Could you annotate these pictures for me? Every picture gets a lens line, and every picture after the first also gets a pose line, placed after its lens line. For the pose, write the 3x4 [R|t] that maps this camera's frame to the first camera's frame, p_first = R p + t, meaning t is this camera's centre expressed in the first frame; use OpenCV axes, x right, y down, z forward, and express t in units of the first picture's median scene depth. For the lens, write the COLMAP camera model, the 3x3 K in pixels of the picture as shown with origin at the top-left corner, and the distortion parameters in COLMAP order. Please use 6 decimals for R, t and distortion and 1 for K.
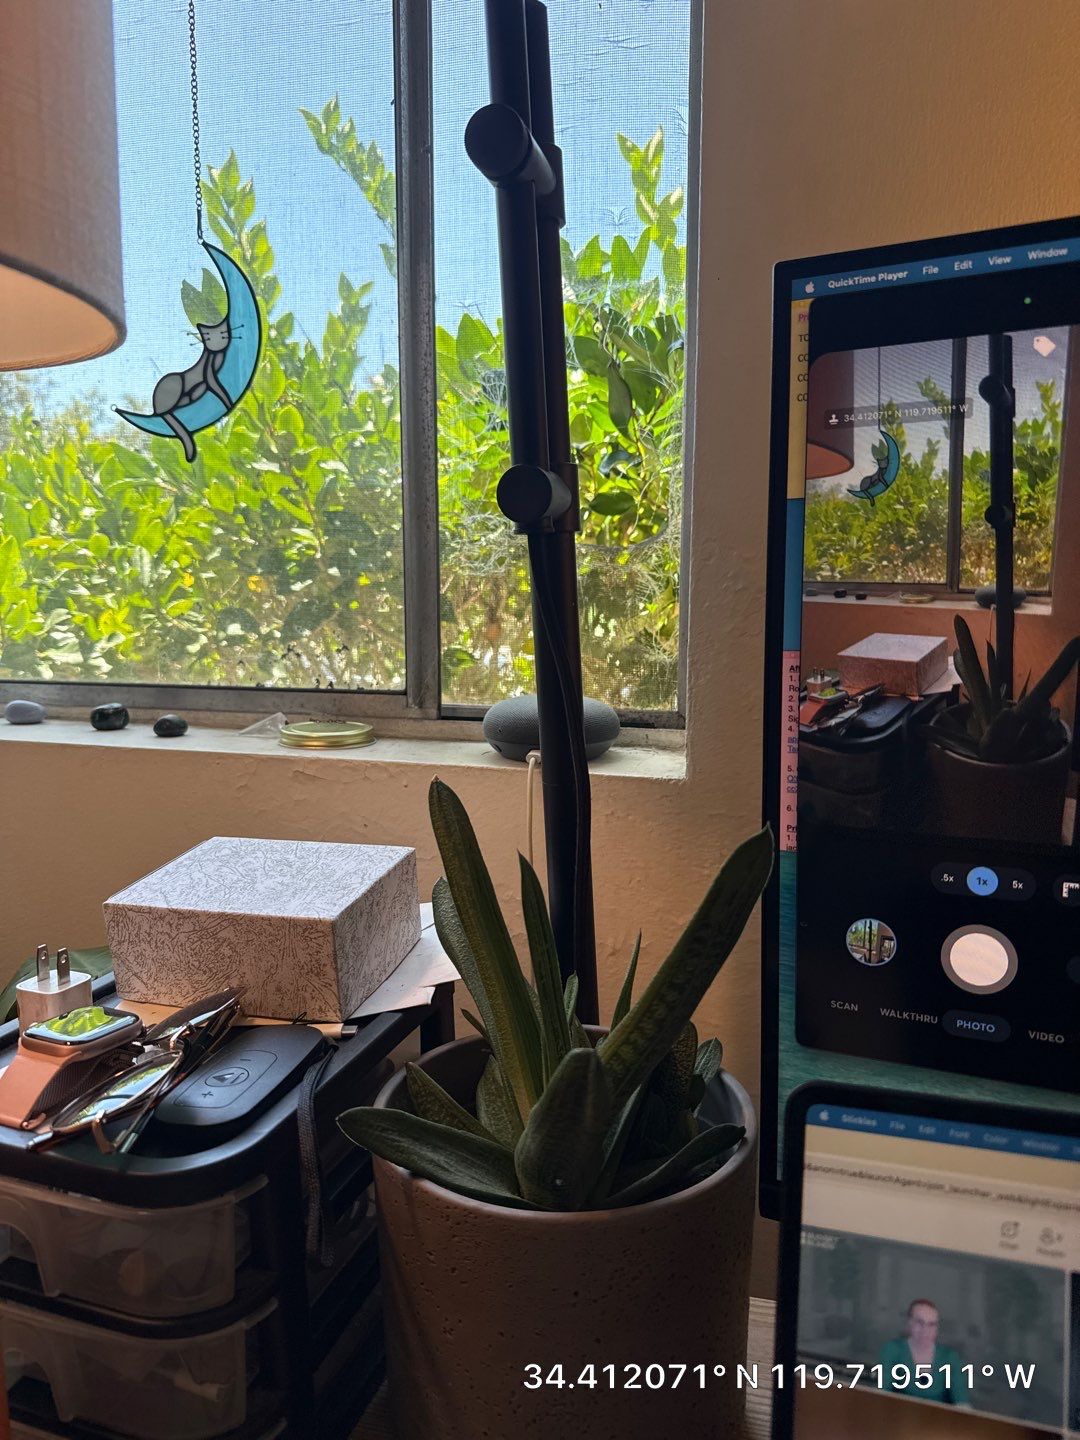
lens RADIAL K [[1019.0, 0, 538.8], [0, 1019.0, 733.0], [0, 0, 1]] dist [0.171872, -0.419085]
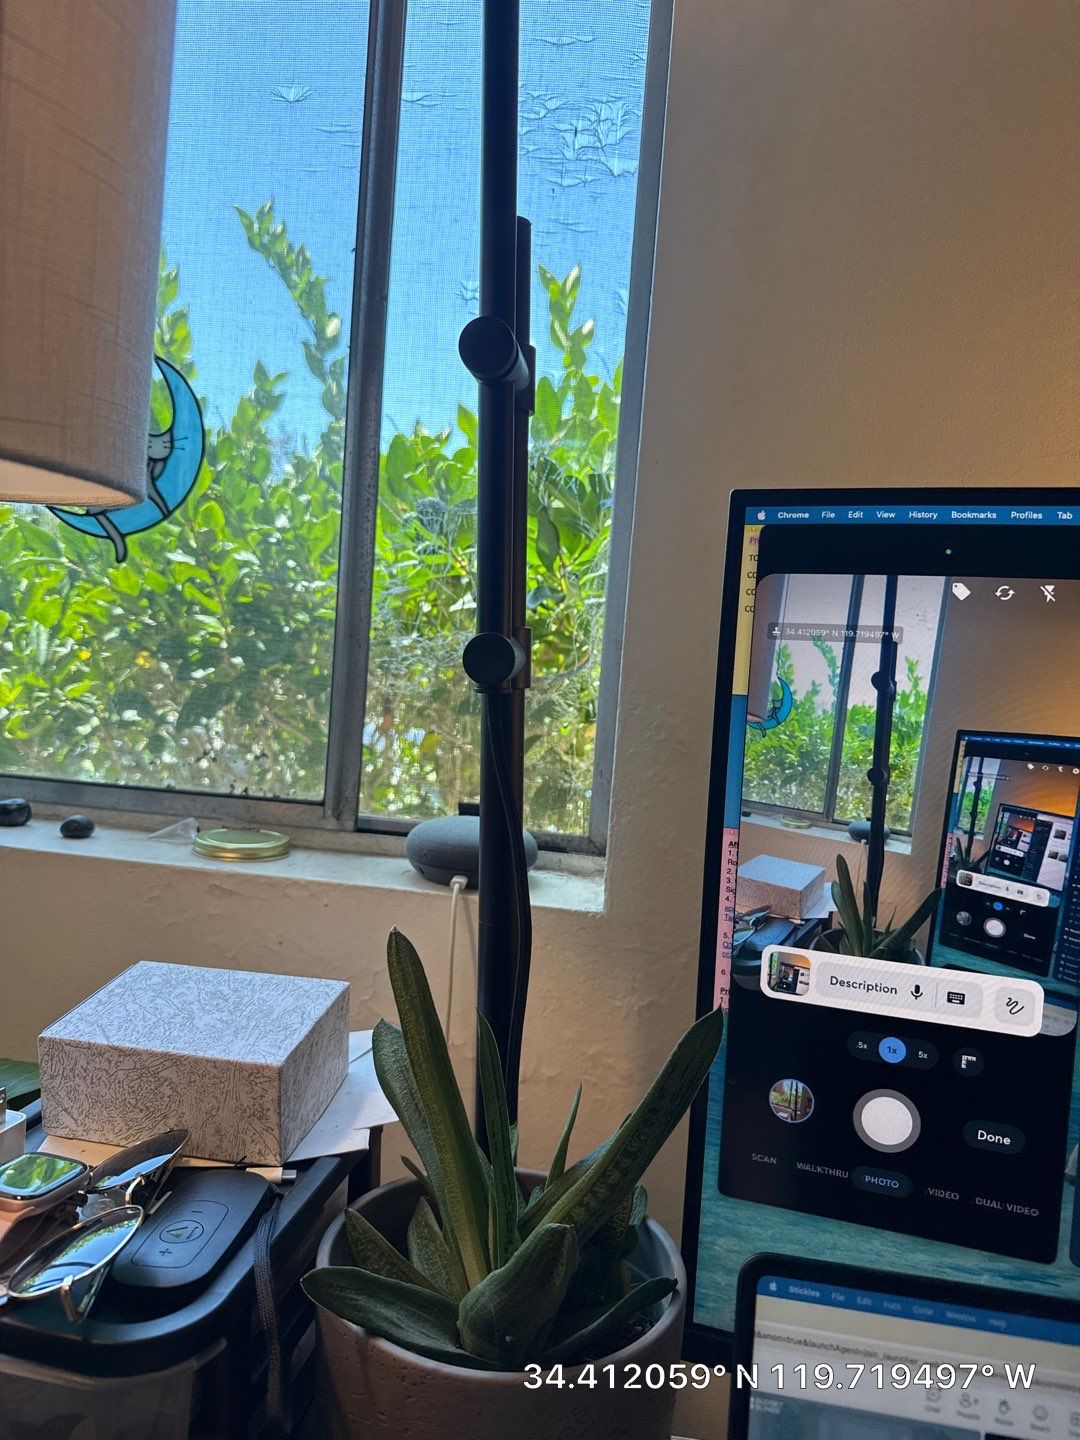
lens RADIAL K [[1041.7, 0, 537.1], [0, 1041.7, 721.6], [0, 0, 1]] dist [-0.014137, -0.005624]
pose [[0.989221, 0.062540, 0.132405, -0.086208], [-0.052339, 0.995486, -0.079169, -0.071429], [-0.136758, 0.071385, 0.988029, -0.057264]]
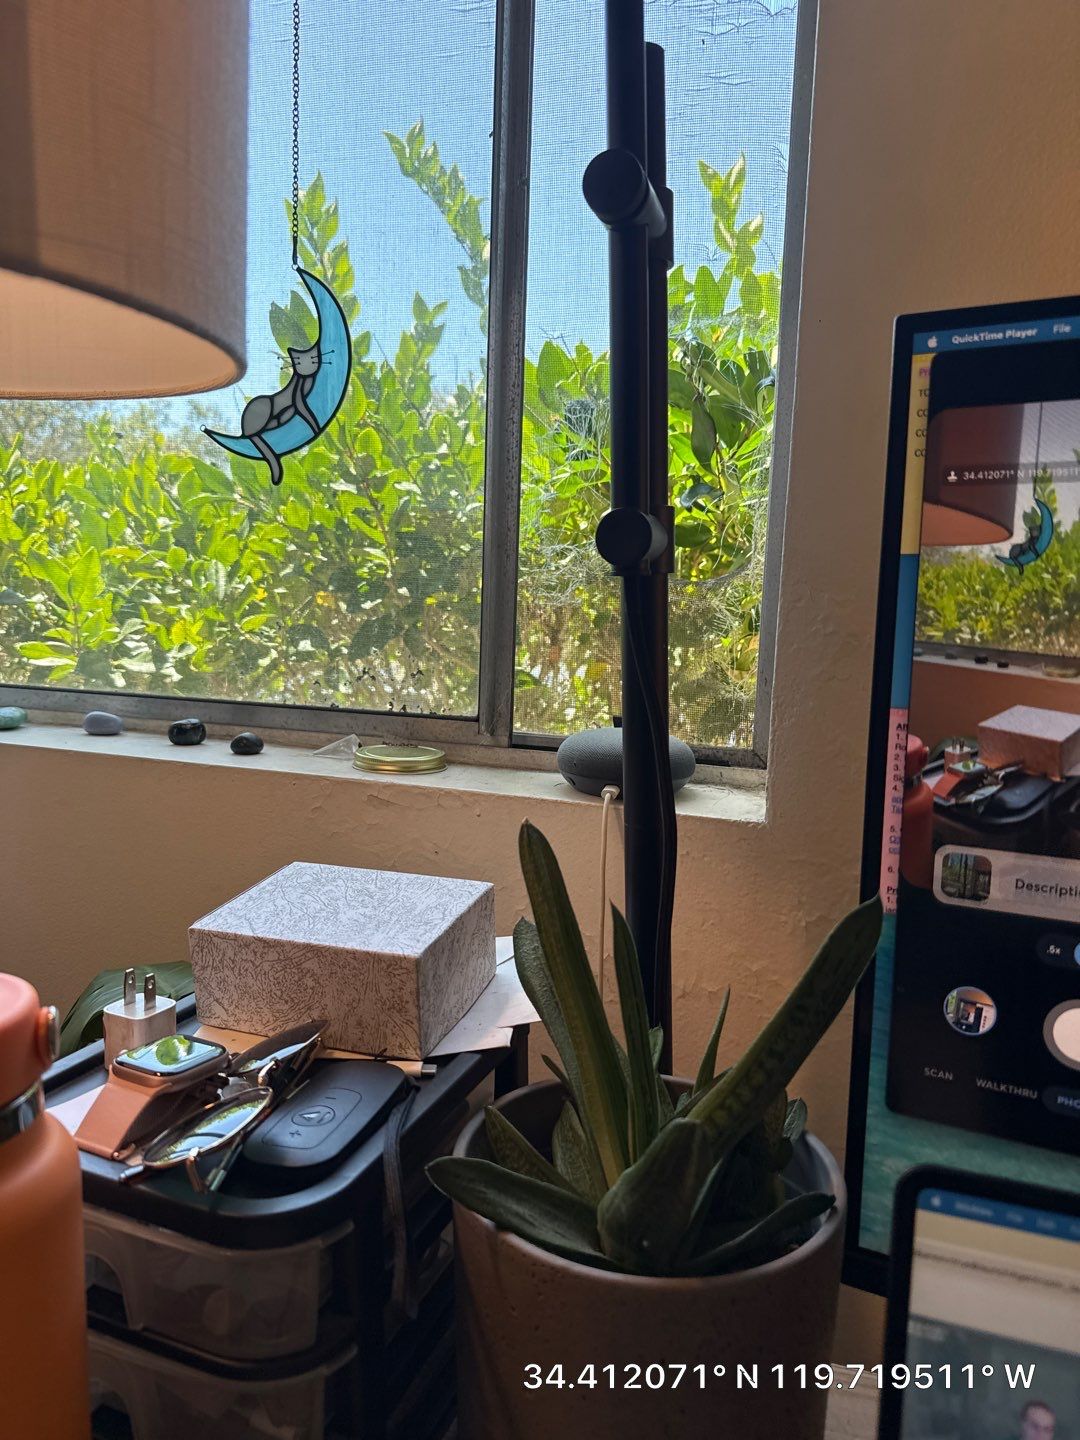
lens RADIAL K [[1019.0, 0, 538.8], [0, 1019.0, 733.0], [0, 0, 1]] dist [0.171872, -0.419085]
pose [[0.998356, 0.038823, -0.042171, -0.039441], [-0.039353, 0.999156, -0.011804, -0.023478], [0.041677, 0.013445, 0.999041, 0.003973]]
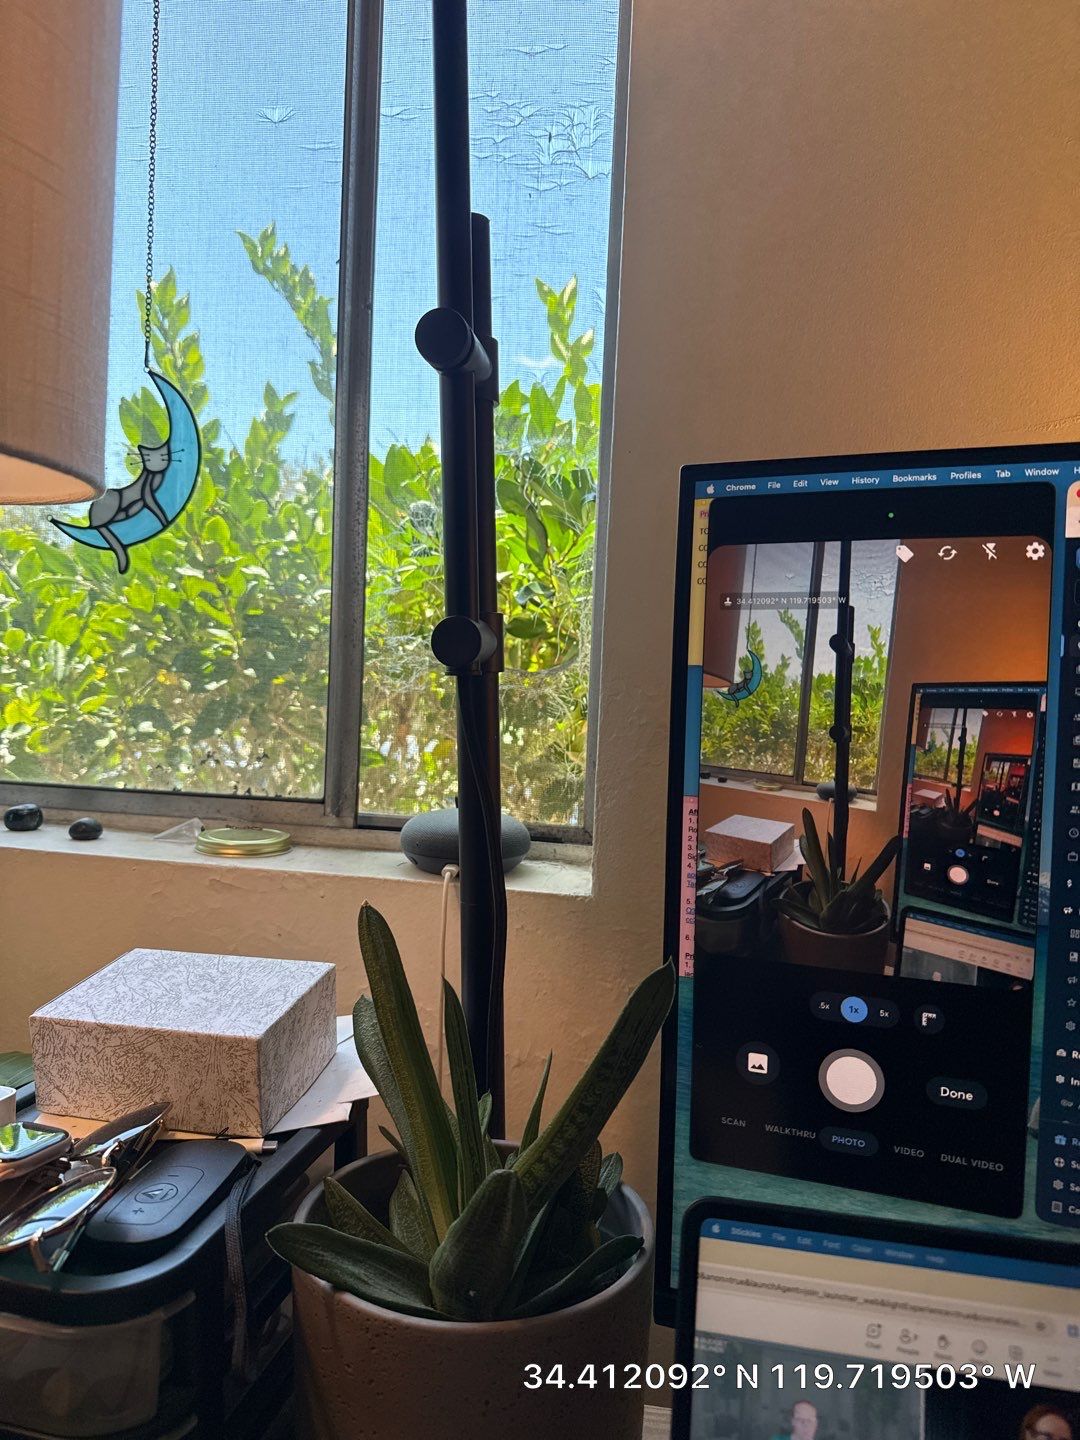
lens RADIAL K [[1035.9, 0, 540.4], [0, 1035.9, 726.3], [0, 0, 1]] dist [0.004543, -0.030692]
pose [[0.994435, 0.036202, 0.098937, -0.025096], [-0.027089, 0.995395, -0.091949, -0.036319], [-0.101810, 0.088757, 0.990836, -0.080540]]
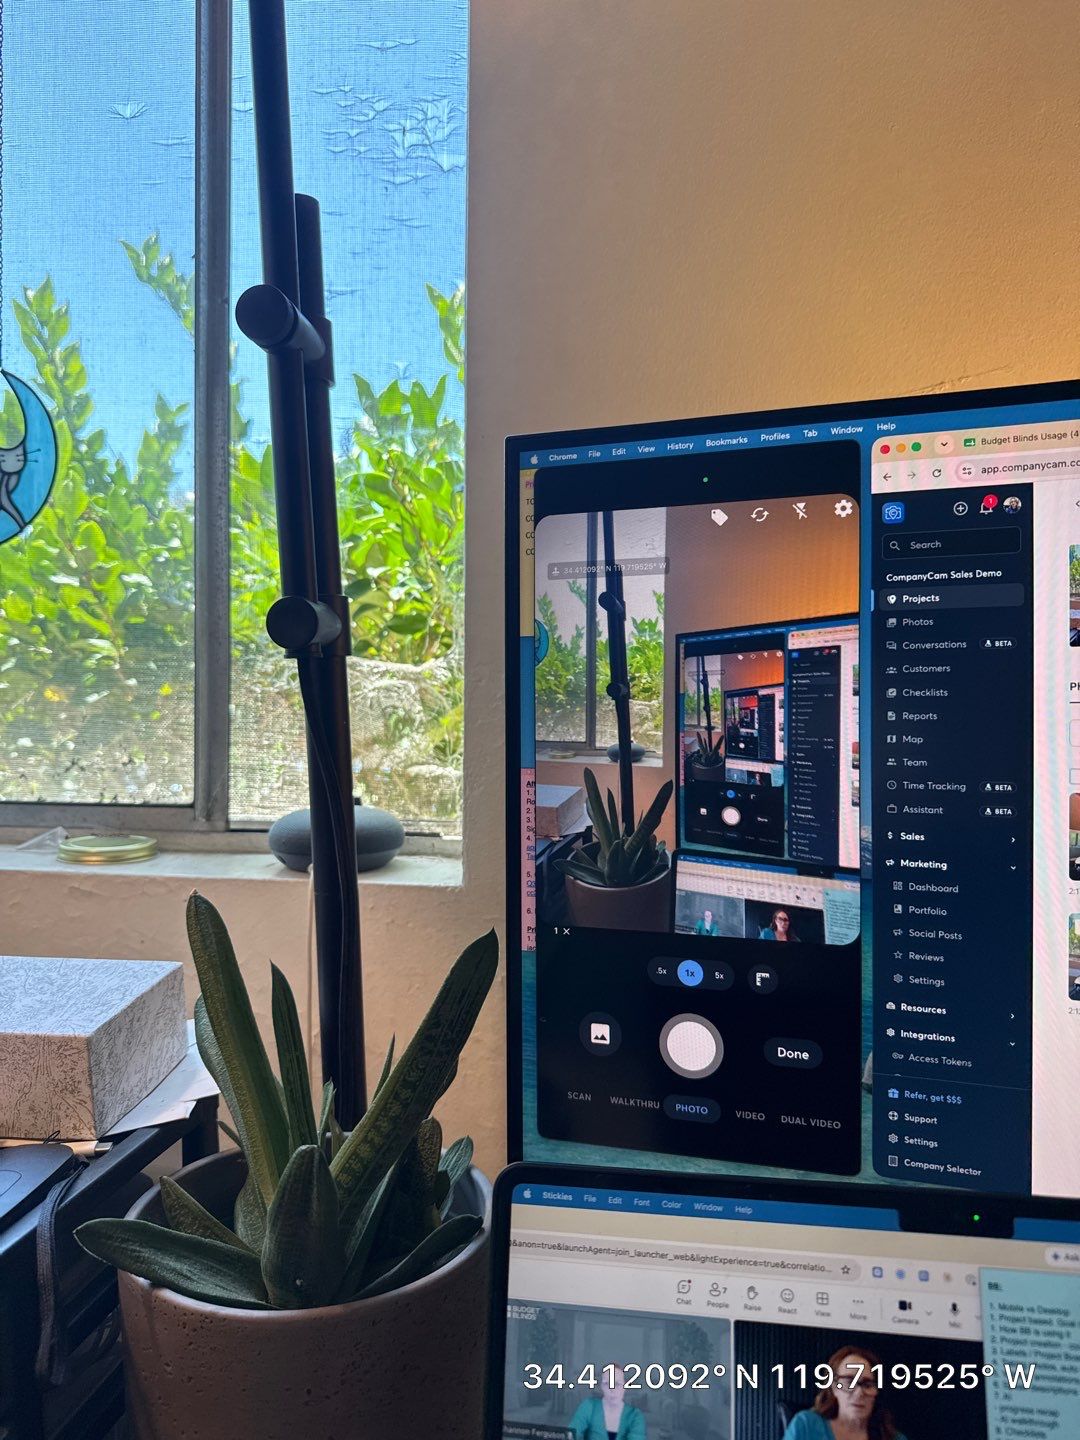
lens RADIAL K [[1041.7, 0, 537.1], [0, 1041.7, 721.6], [0, 0, 1]] dist [-0.014137, -0.005624]
pose [[0.987572, 0.004915, 0.157091, 0.059184], [0.012945, 0.993571, -0.112469, -0.003670], [-0.156633, 0.113105, 0.981159, -0.080635]]
